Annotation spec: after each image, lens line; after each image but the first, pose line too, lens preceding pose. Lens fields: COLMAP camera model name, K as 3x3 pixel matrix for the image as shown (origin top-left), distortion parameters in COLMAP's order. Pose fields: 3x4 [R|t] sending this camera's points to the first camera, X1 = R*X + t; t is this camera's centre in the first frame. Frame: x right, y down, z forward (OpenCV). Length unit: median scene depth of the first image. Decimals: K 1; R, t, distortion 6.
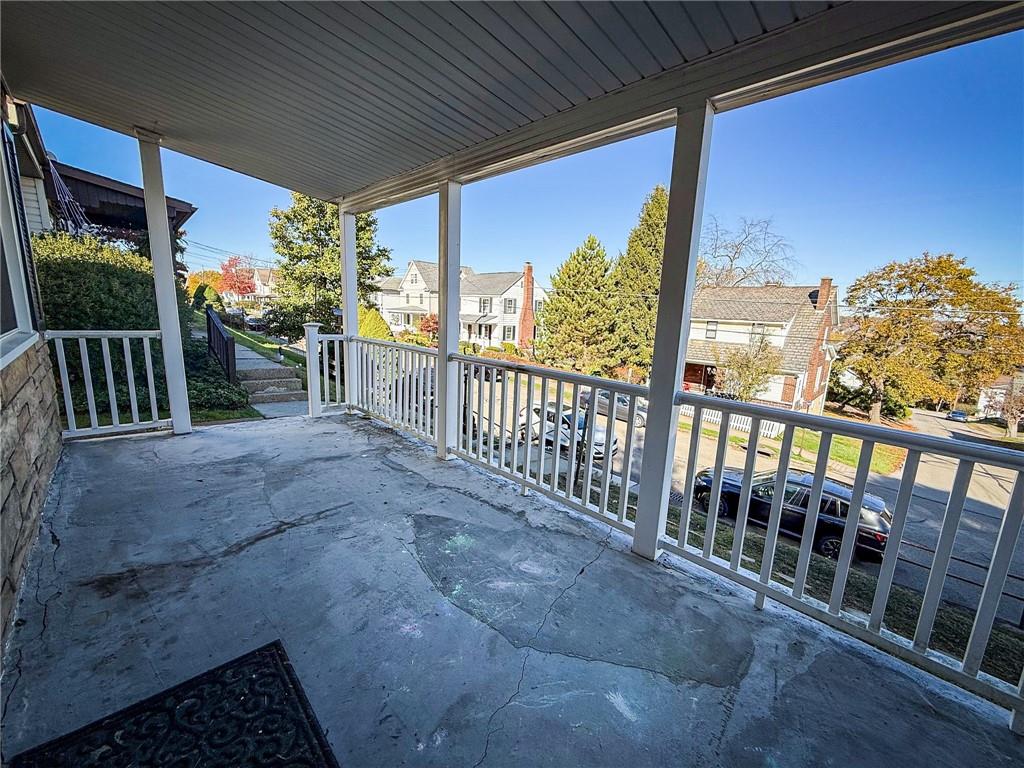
lens RADIAL K [[406.8, 0, 508.4], [0, 406.8, 383.3], [0, 0, 1]] dist [-0.003496, 0.000351]
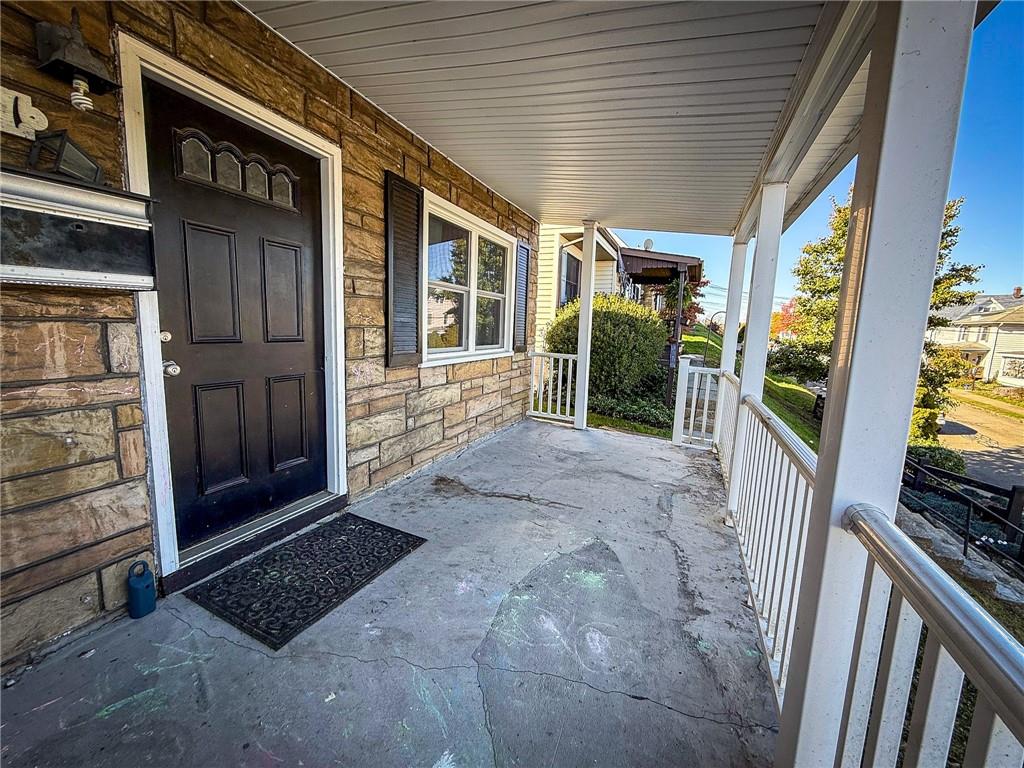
lens RADIAL K [[406.8, 0, 511.1], [0, 406.8, 382.8], [0, 0, 1]] dist [-0.003496, 0.000351]
pose [[0.363001, 0.098471, -0.926571, 0.400752], [-0.188032, 0.981684, 0.030663, -0.031133], [0.912620, 0.163094, 0.374868, 0.255596]]
